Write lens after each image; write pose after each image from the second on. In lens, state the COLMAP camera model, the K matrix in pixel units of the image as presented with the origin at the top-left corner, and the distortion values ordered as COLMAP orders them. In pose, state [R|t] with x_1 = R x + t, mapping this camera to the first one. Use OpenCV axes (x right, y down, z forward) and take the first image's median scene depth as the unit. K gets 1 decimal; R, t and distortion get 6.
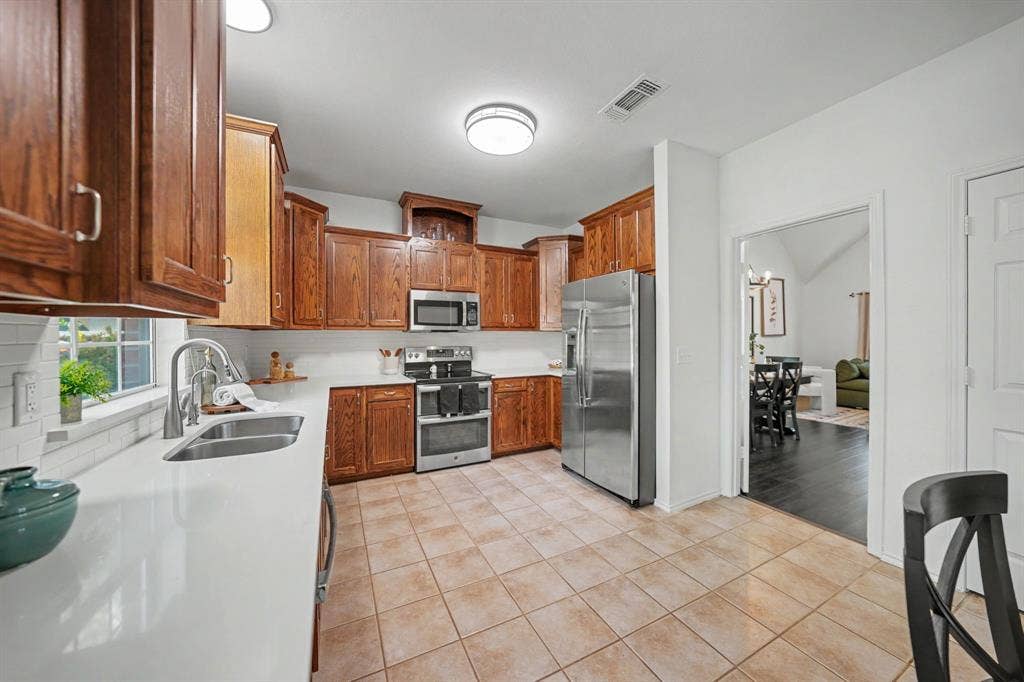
lens RADIAL K [[361.0, 0, 509.1], [0, 361.0, 340.3], [0, 0, 1]] dist [-0.017895, 0.002924]
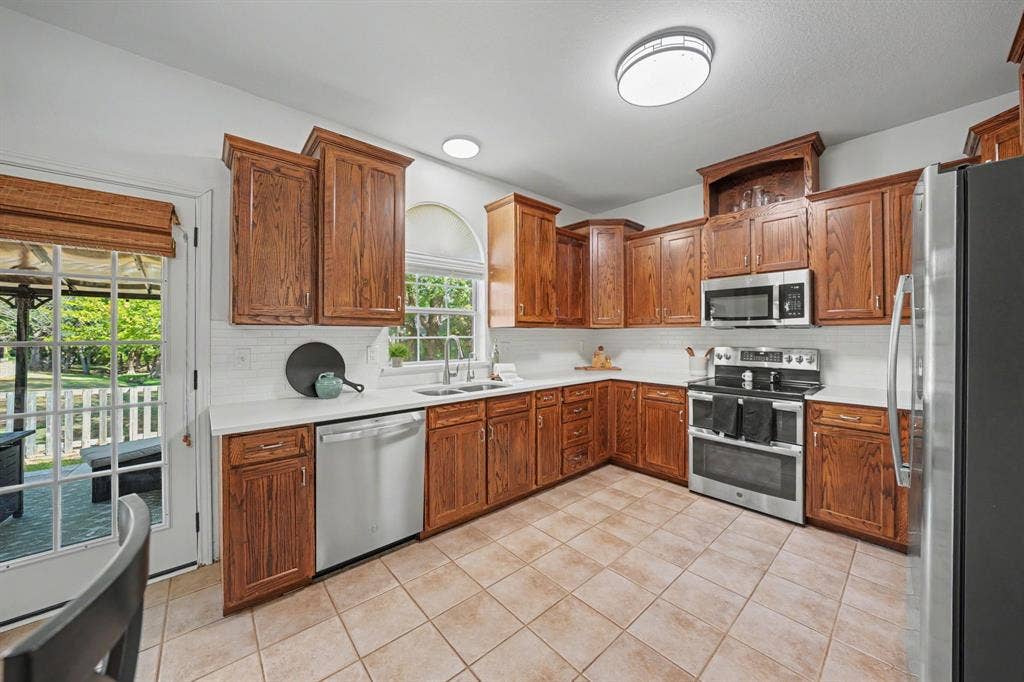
lens RADIAL K [[361.0, 0, 508.7], [0, 361.0, 334.6], [0, 0, 1]] dist [-0.017895, 0.002924]
pose [[0.246245, 0.003241, -0.969202, 0.474415], [-0.009696, 0.999953, 0.000880, -0.005672], [0.969159, 0.009180, 0.246265, 0.355127]]
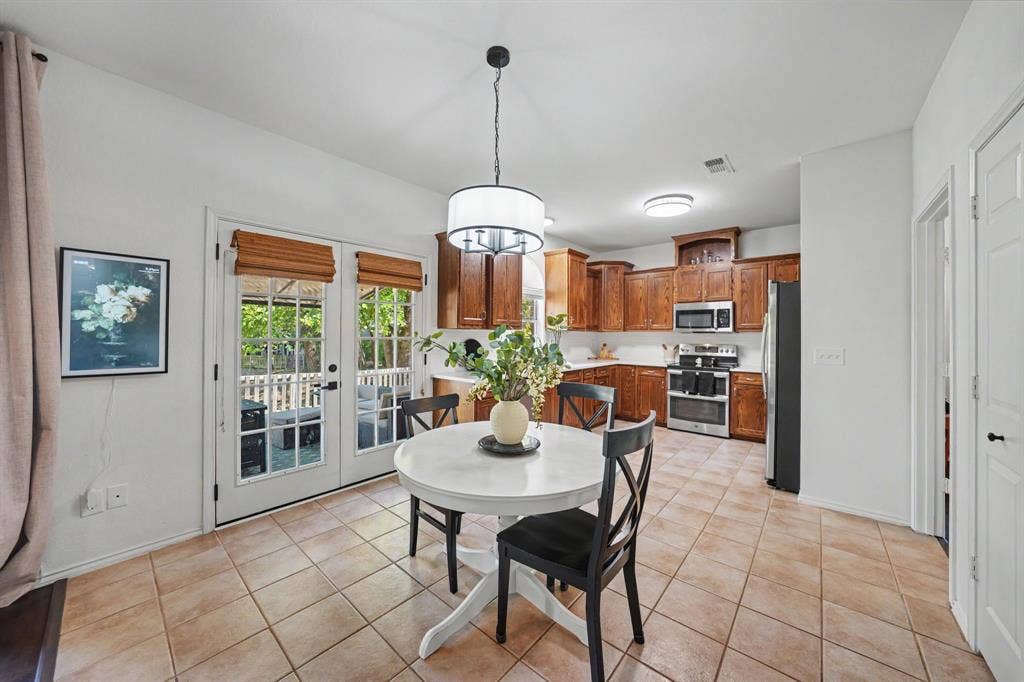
lens RADIAL K [[361.0, 0, 505.2], [0, 361.0, 334.2], [0, 0, 1]] dist [-0.017895, 0.002924]
pose [[0.375639, 0.004835, -0.926753, 0.855657], [-0.019546, 0.999805, -0.002706, -0.000841], [0.926560, 0.019131, 0.375661, -0.179564]]
